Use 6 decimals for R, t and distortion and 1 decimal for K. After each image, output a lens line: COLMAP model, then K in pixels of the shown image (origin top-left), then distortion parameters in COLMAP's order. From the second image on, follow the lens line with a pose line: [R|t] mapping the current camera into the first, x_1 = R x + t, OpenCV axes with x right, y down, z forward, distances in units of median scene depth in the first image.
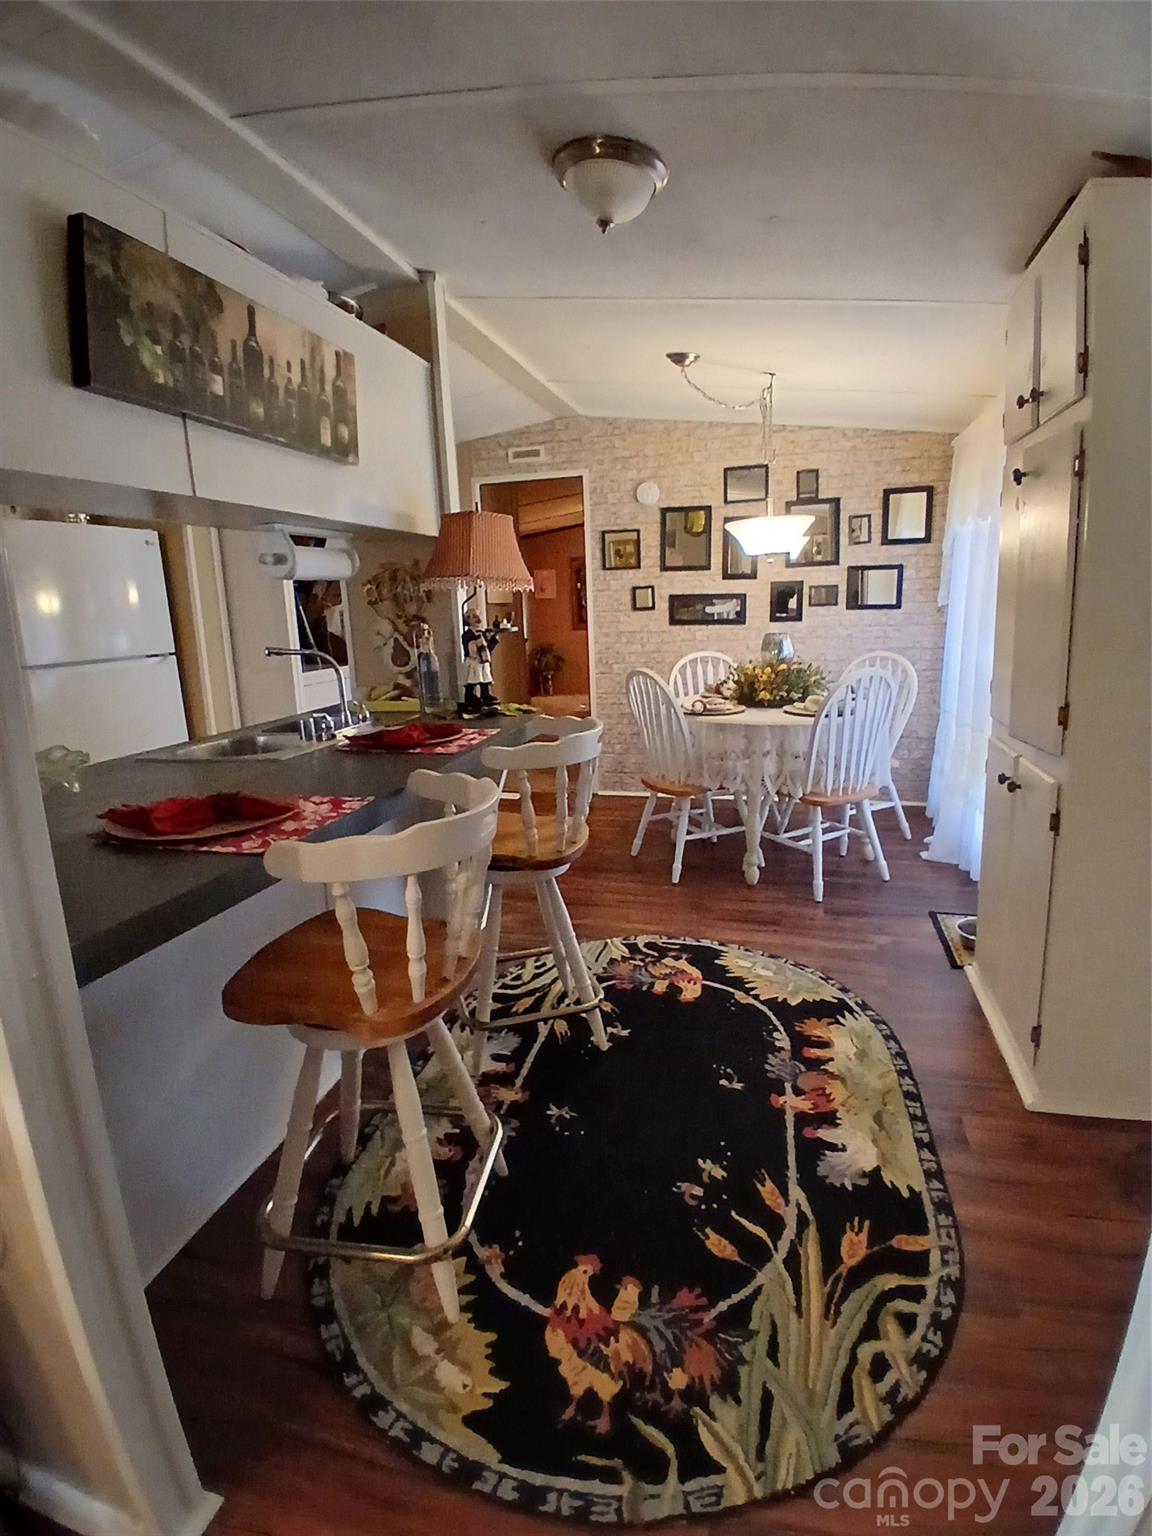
lens RADIAL K [[775.3, 0, 578.9], [0, 775.3, 763.2], [0, 0, 1]] dist [-0.014372, -0.019854]
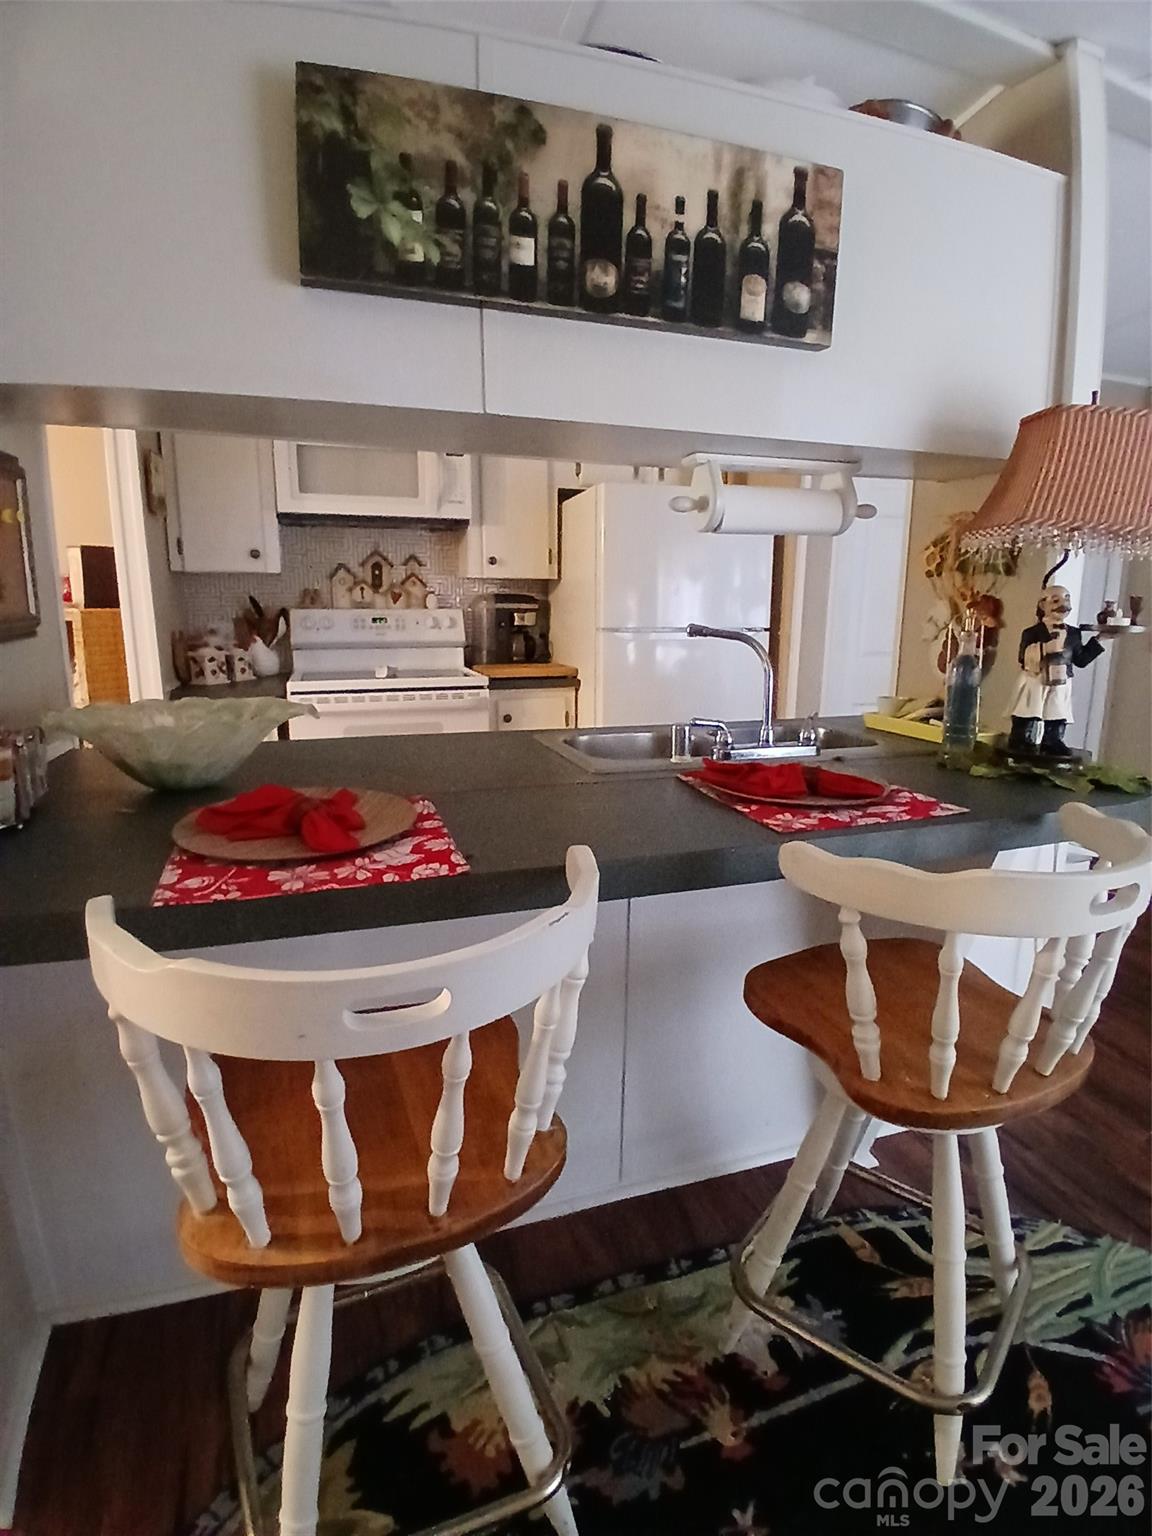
lens RADIAL K [[786.2, 0, 579.2], [0, 786.2, 764.8], [0, 0, 1]] dist [-0.046558, -0.003048]
pose [[0.549435, 0.212368, -0.808097, 0.141758], [-0.197886, 0.972718, 0.121085, -0.068534], [0.811765, 0.093383, 0.576470, 0.383989]]
